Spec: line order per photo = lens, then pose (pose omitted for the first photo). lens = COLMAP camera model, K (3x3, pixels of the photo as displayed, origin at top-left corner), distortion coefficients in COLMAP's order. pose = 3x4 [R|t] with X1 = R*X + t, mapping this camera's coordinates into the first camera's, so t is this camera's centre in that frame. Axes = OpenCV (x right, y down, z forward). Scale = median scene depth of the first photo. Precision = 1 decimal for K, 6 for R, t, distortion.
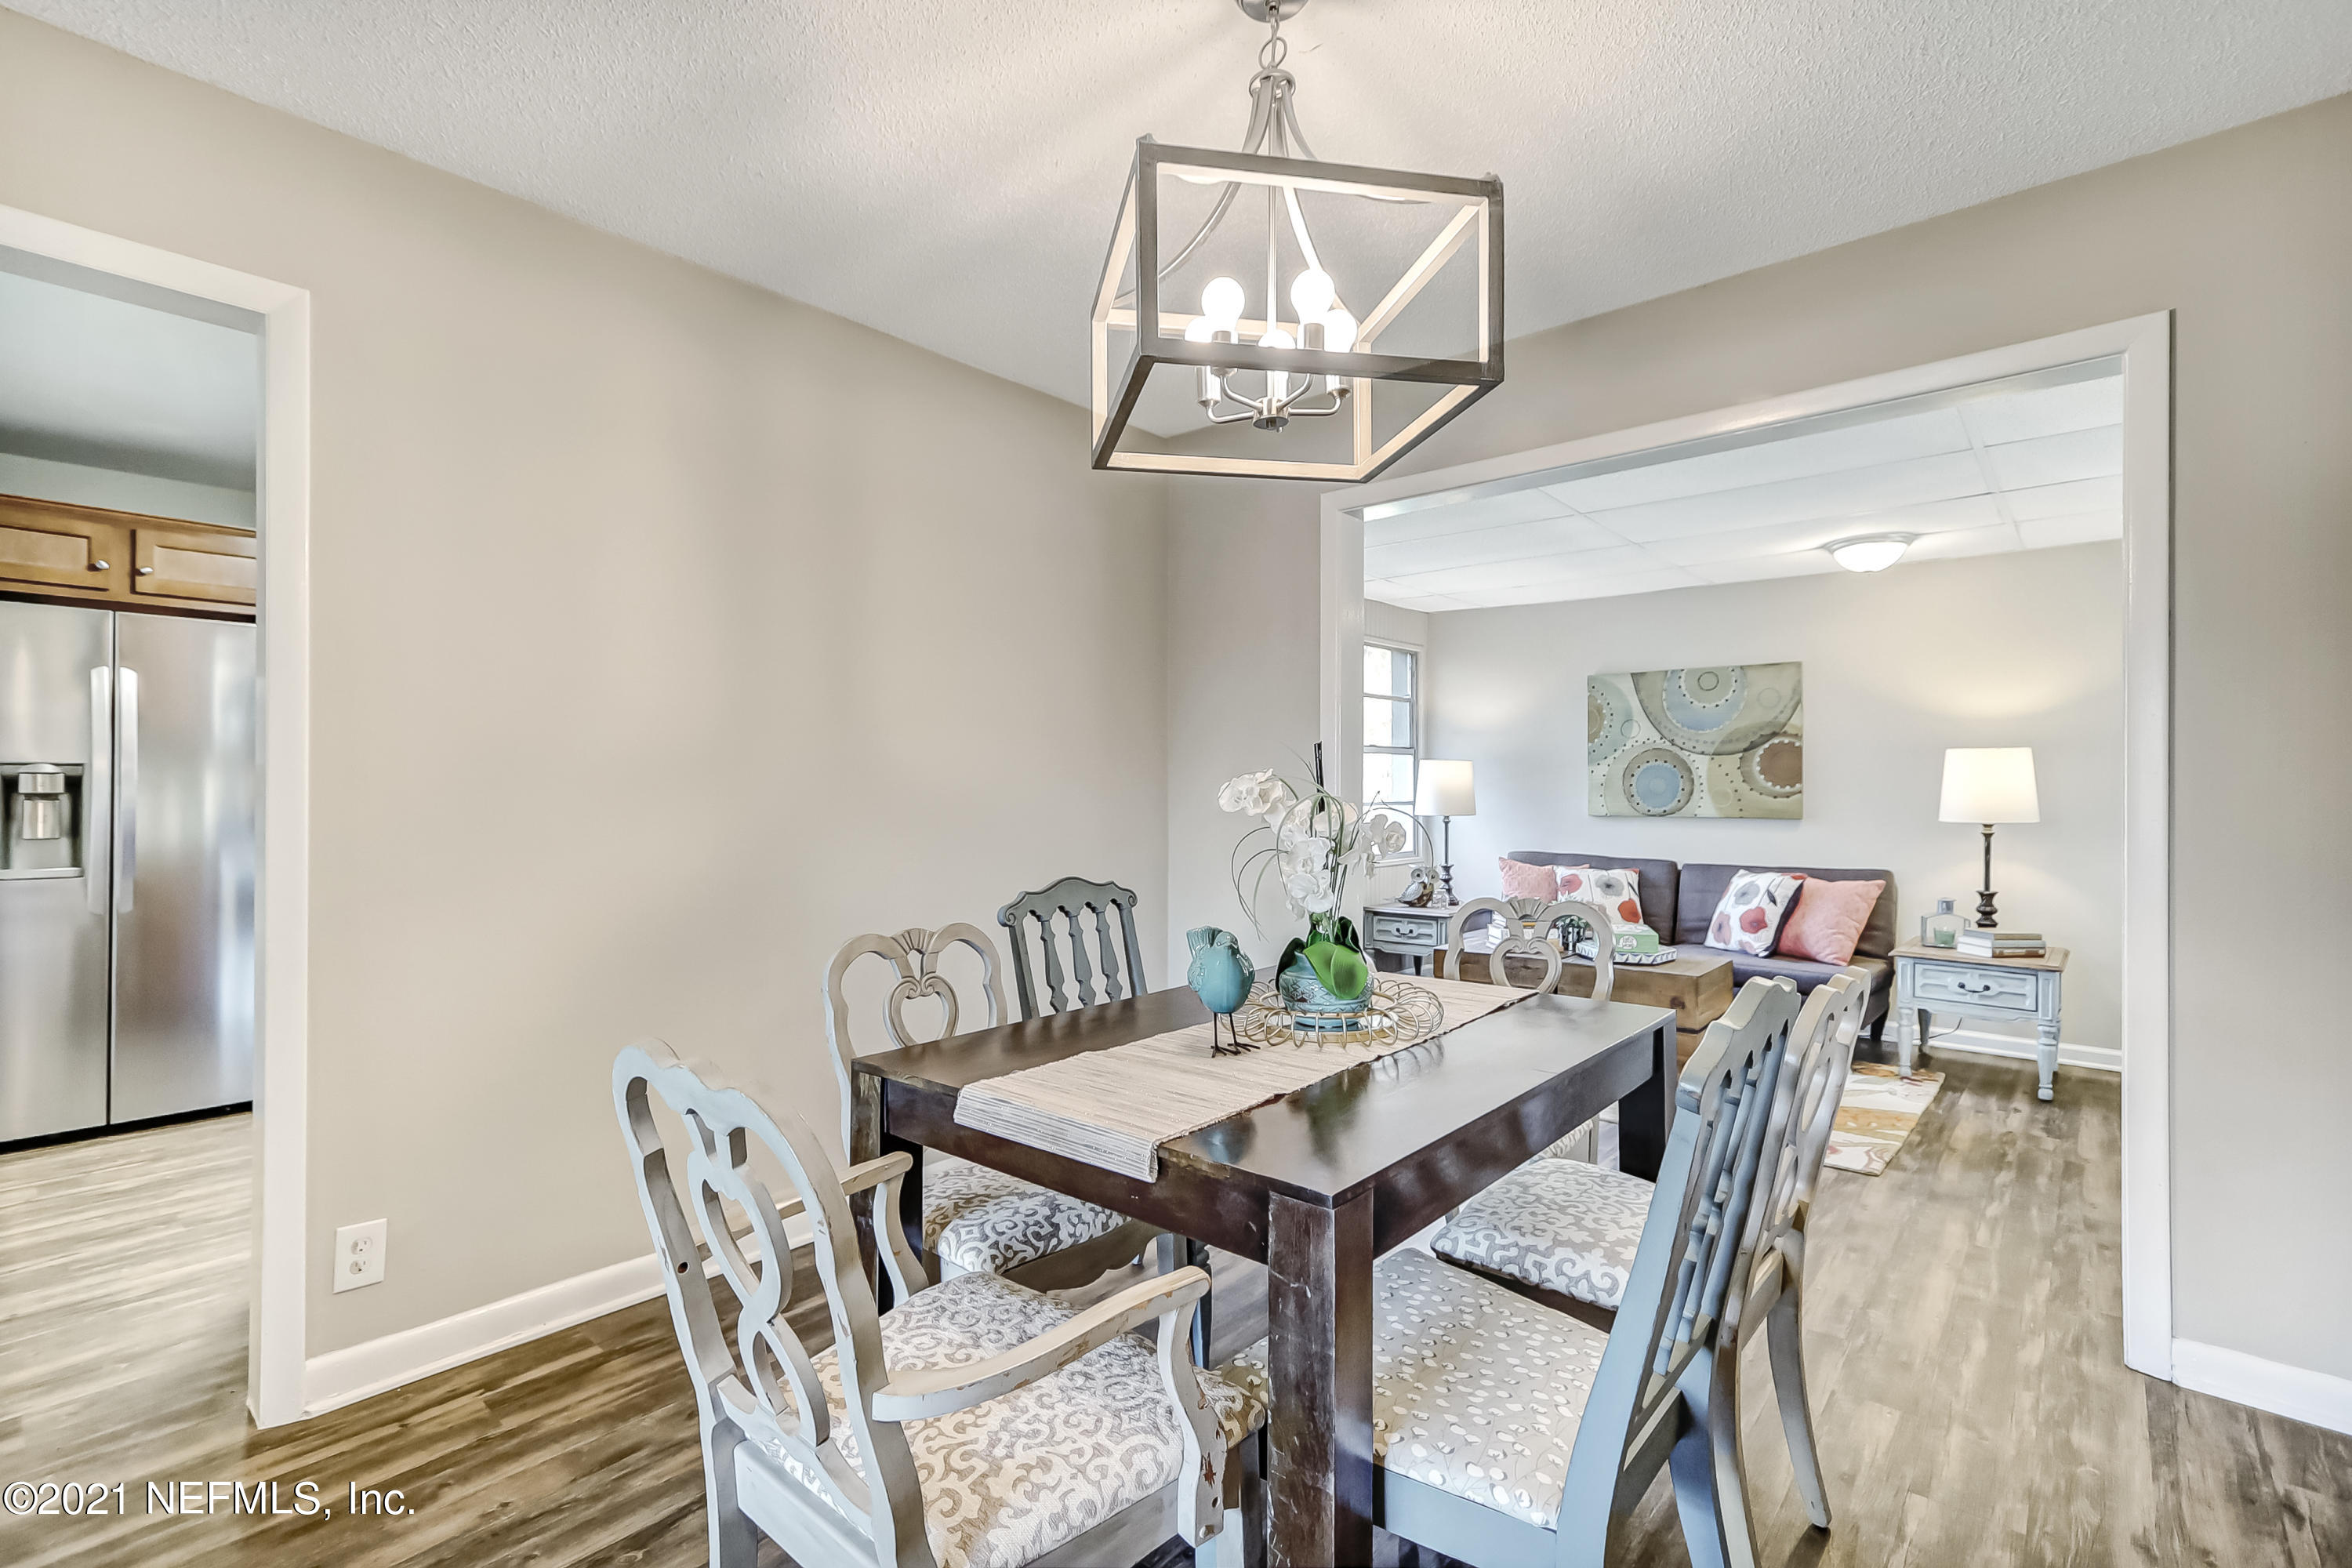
lens RADIAL K [[1103.3, 0, 1162.8], [0, 1103.3, 784.8], [0, 0, 1]] dist [0.006111, -0.001389]
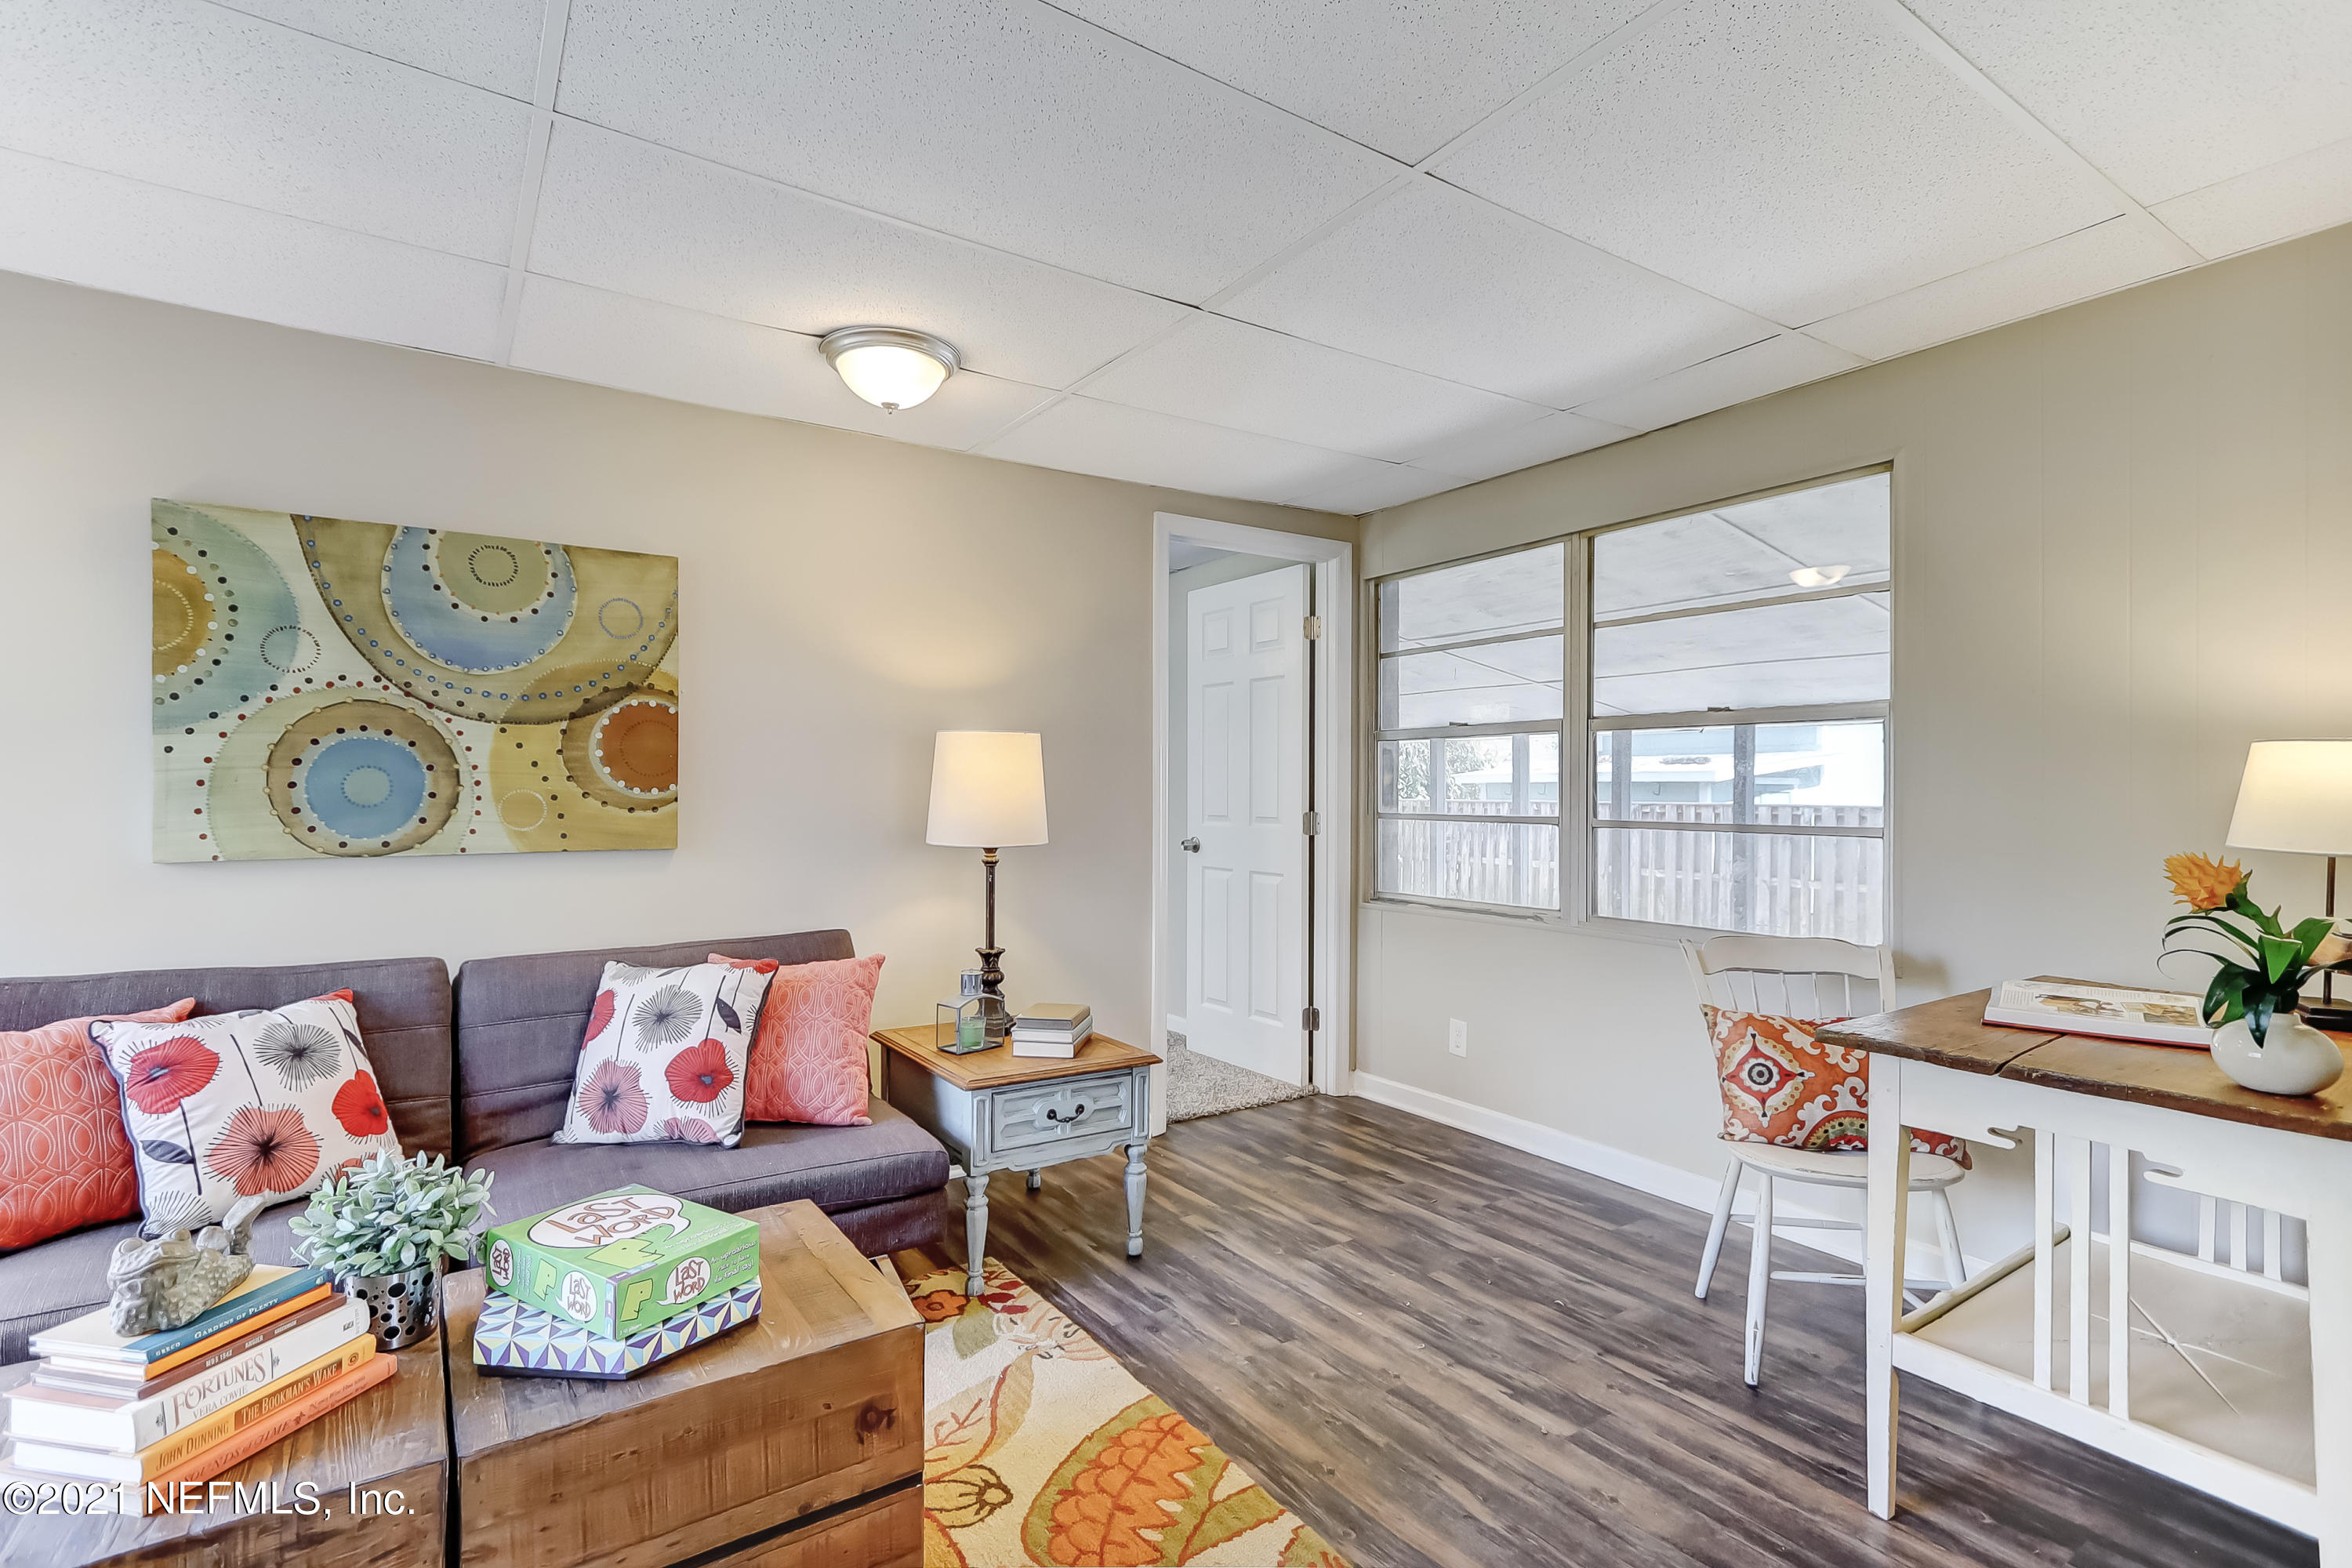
lens RADIAL K [[1103.3, 0, 1141.8], [0, 1103.3, 783.1], [0, 0, 1]] dist [0.006111, -0.001389]
pose [[0.255151, 0.004648, 0.966890, 0.113113], [-0.005607, 0.999979, -0.003328, -0.000758], [-0.966885, -0.004572, 0.255172, 0.640961]]
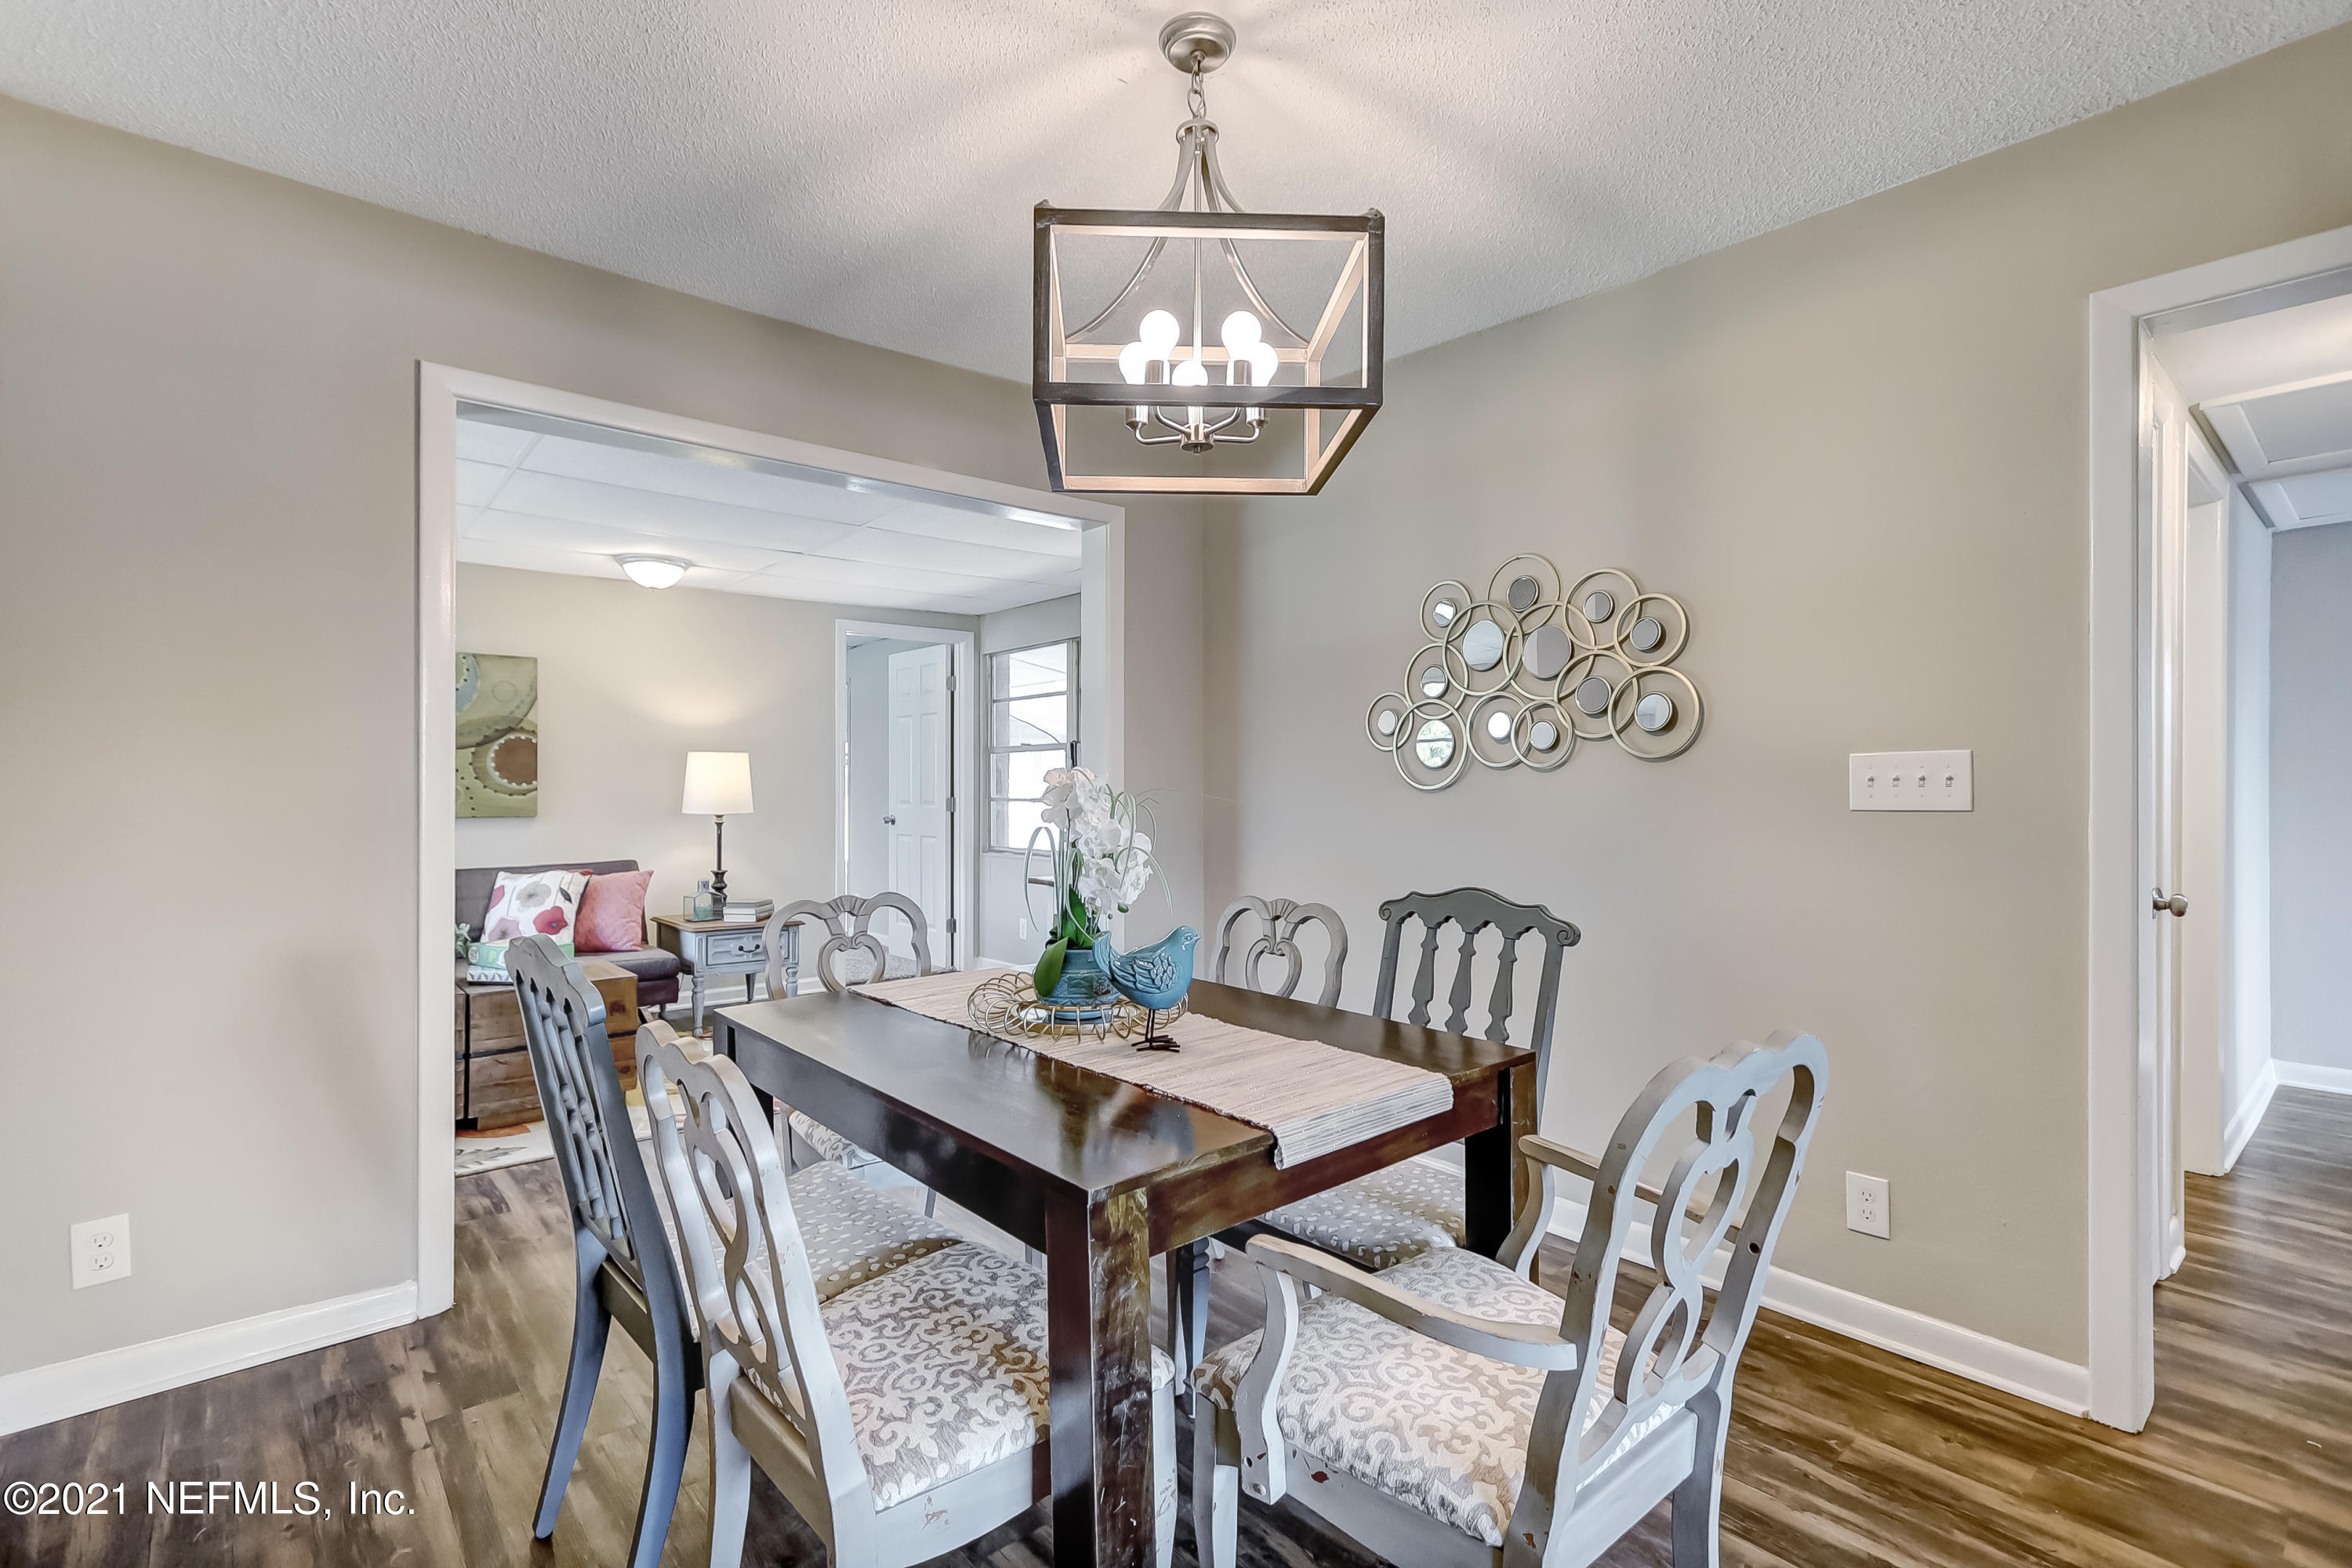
lens RADIAL K [[1103.3, 0, 1163.9], [0, 1103.3, 779.0], [0, 0, 1]] dist [0.006111, -0.001389]
pose [[0.131921, 0.006549, 0.991239, -0.330956], [-0.000687, 0.999979, -0.006515, 0.003493], [-0.991260, 0.000178, 0.131923, 0.310535]]
